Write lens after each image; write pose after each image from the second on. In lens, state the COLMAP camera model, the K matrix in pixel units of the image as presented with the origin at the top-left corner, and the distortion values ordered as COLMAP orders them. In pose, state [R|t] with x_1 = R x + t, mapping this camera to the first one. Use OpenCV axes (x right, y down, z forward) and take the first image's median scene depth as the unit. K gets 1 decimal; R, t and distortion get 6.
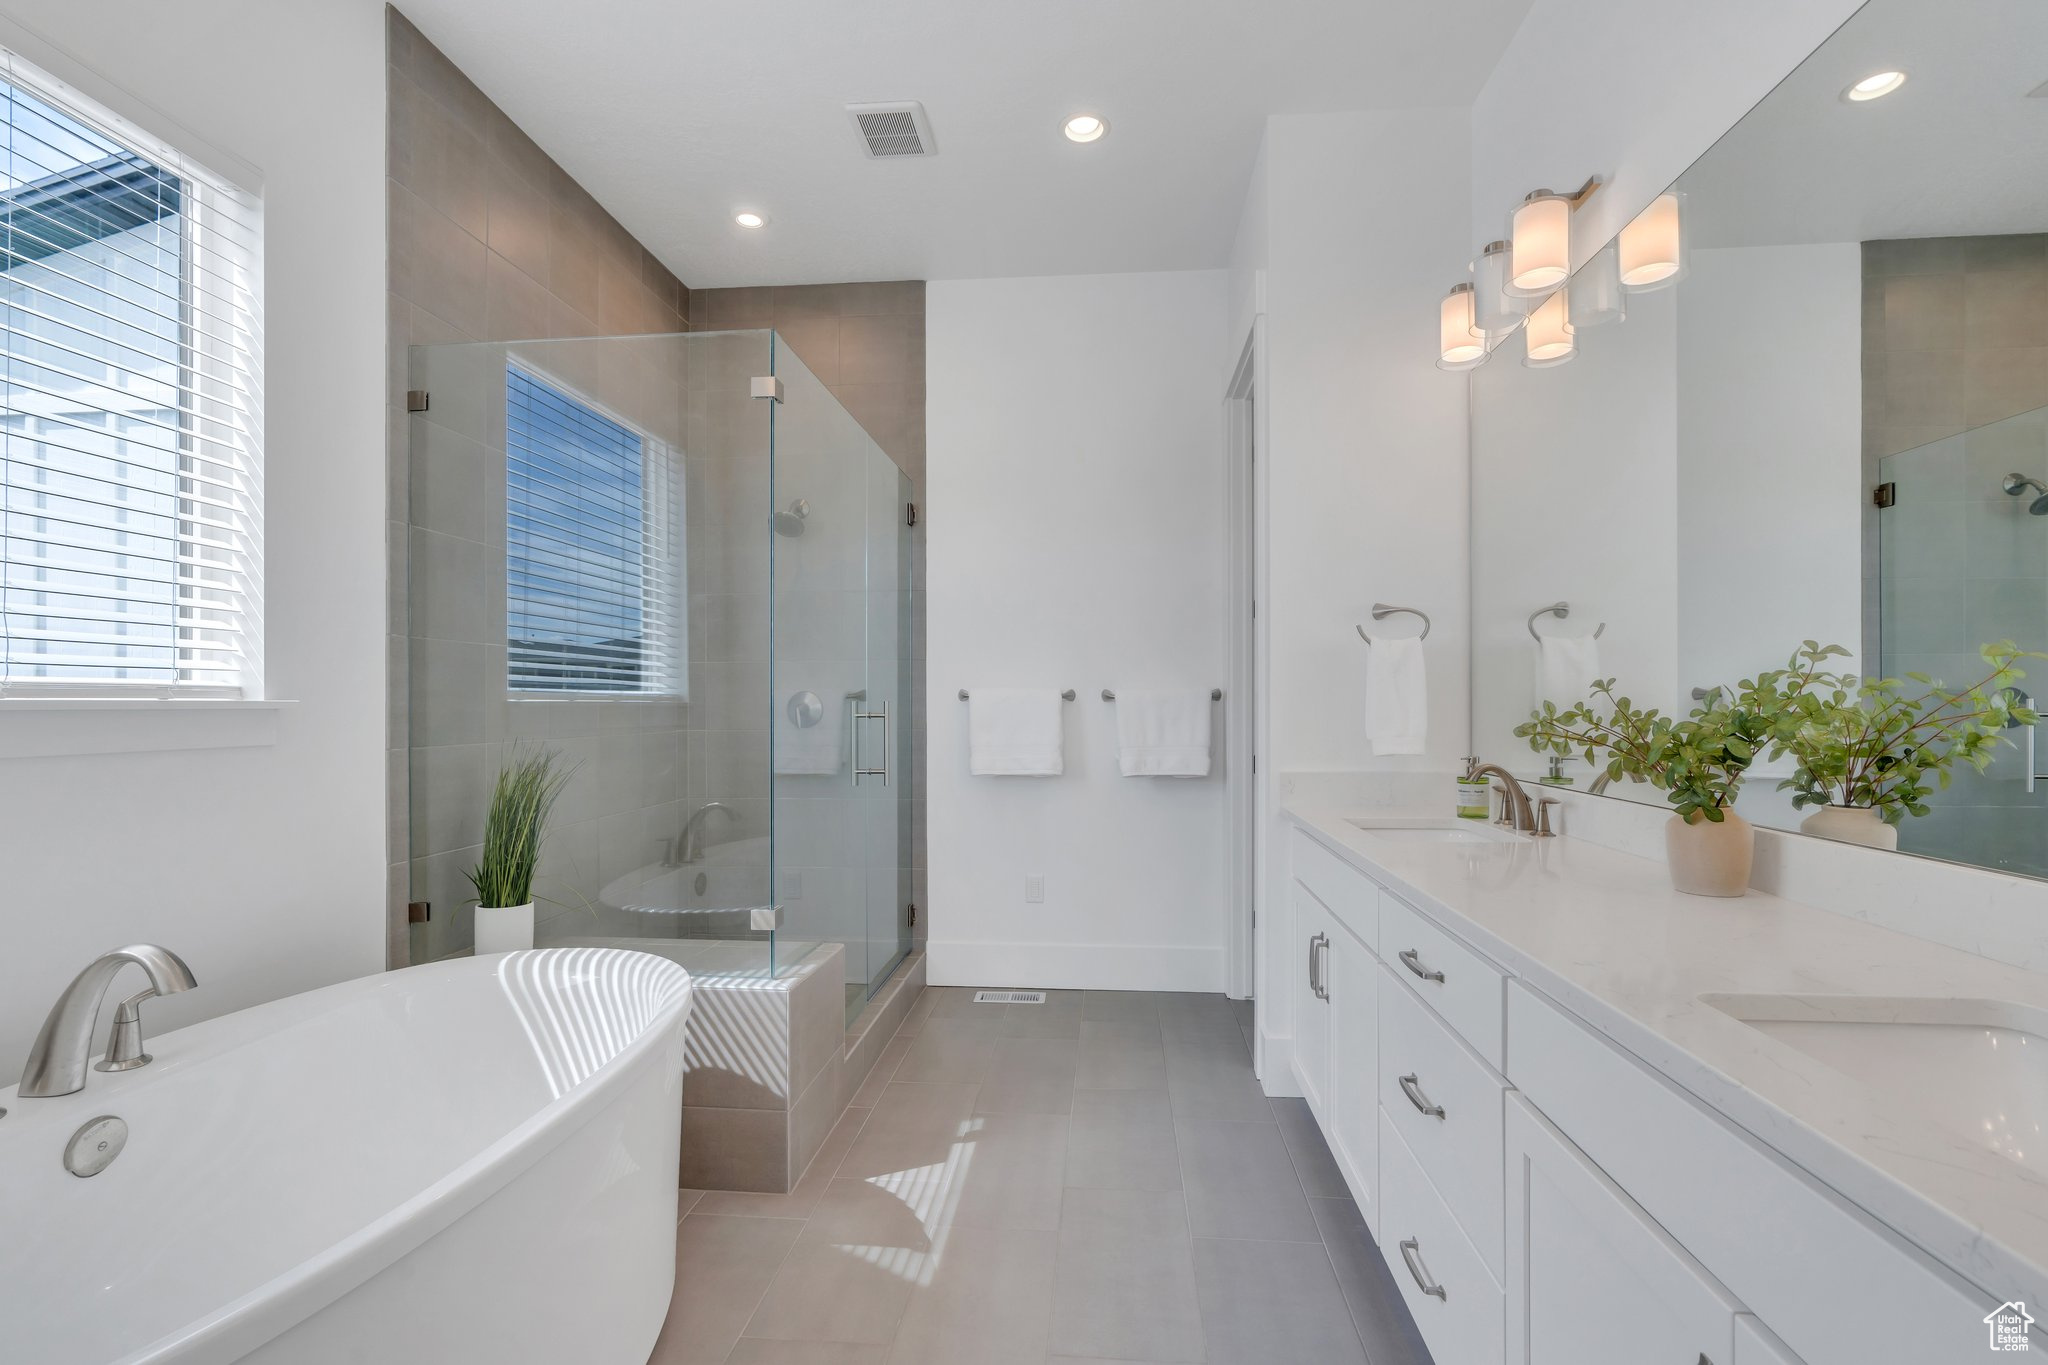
lens RADIAL K [[921.4, 0, 1028.1], [0, 921.4, 698.2], [0, 0, 1]] dist [-0.002947, -0.000217]
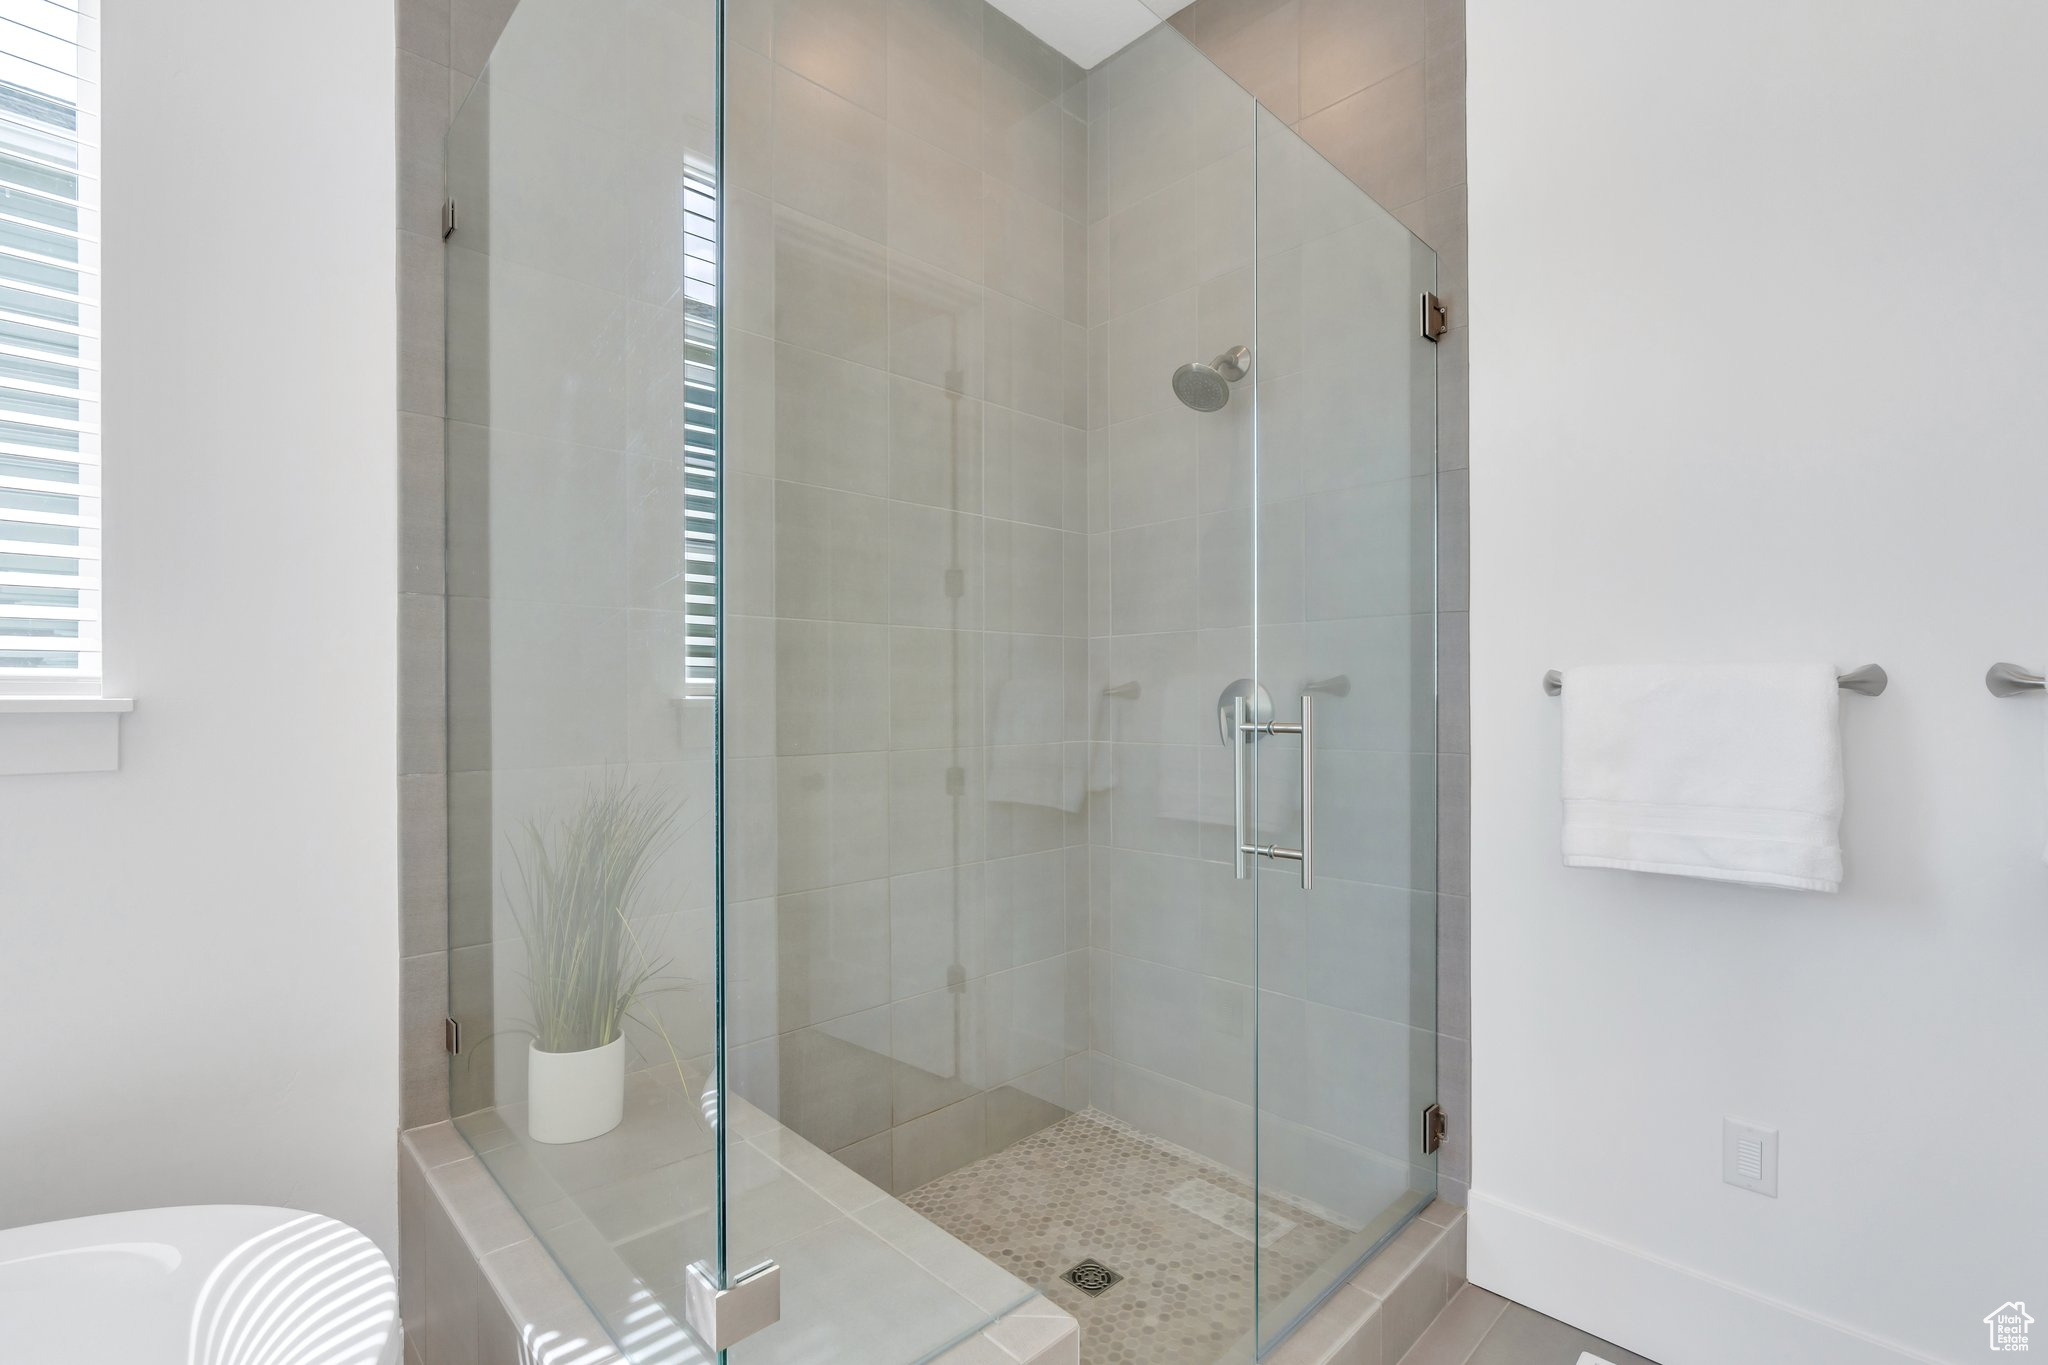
lens RADIAL K [[921.4, 0, 1028.1], [0, 921.4, 698.2], [0, 0, 1]] dist [-0.002947, -0.000217]
pose [[0.768177, -0.000275, -0.640237, 0.022762], [0.003647, 0.999986, 0.003946, 0.001608], [0.640227, -0.005367, 0.768167, 0.499025]]
